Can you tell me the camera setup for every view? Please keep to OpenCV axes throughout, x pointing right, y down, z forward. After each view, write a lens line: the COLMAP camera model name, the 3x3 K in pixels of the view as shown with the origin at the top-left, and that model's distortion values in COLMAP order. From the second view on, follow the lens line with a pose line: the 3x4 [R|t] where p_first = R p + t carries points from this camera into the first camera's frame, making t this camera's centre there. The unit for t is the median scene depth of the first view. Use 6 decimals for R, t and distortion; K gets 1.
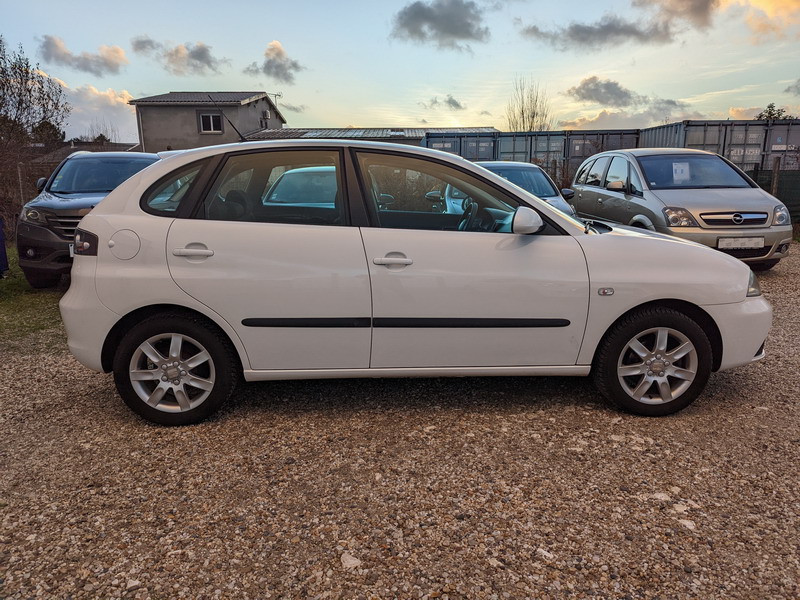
lens RADIAL K [[573.4, 0, 412.0], [0, 573.4, 272.4], [0, 0, 1]] dist [0.050391, -0.043510]
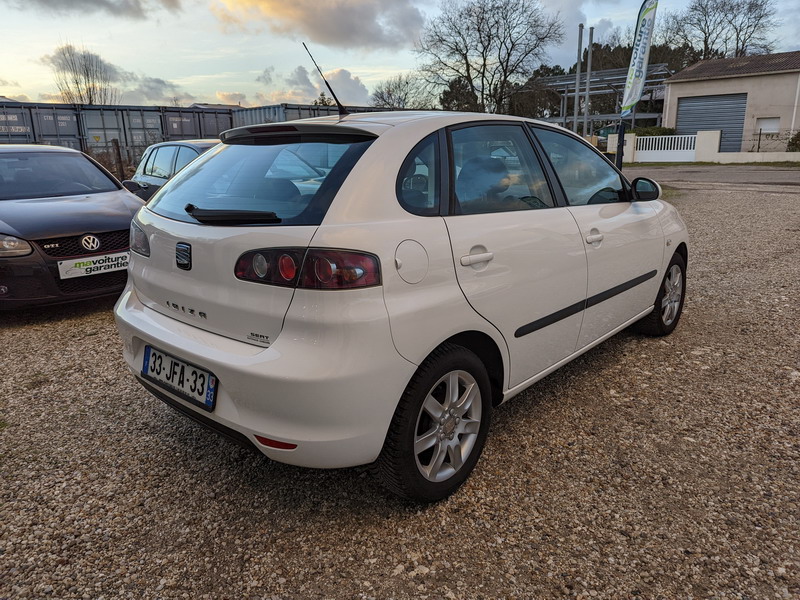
lens RADIAL K [[562.1, 0, 408.2], [0, 562.1, 283.8], [0, 0, 1]] dist [0.069261, -0.063122]
pose [[0.699485, -0.174099, 0.693116, -0.289369], [0.135449, 0.984590, 0.110618, -0.029041], [-0.701694, 0.016506, 0.712287, 0.163819]]
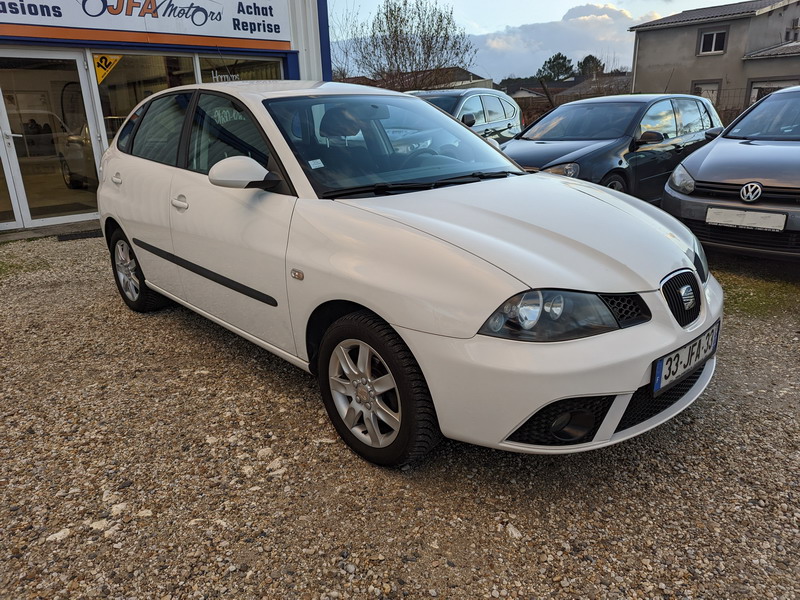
lens RADIAL K [[570.3, 0, 400.0], [0, 570.3, 300.0], [0, 0, 1]] dist [0.057983, -0.054992]
pose [[0.642979, 0.224437, -0.732260, 0.309401], [-0.105682, 0.972953, 0.205413, -0.032436], [0.758557, -0.054689, 0.649308, 0.191866]]
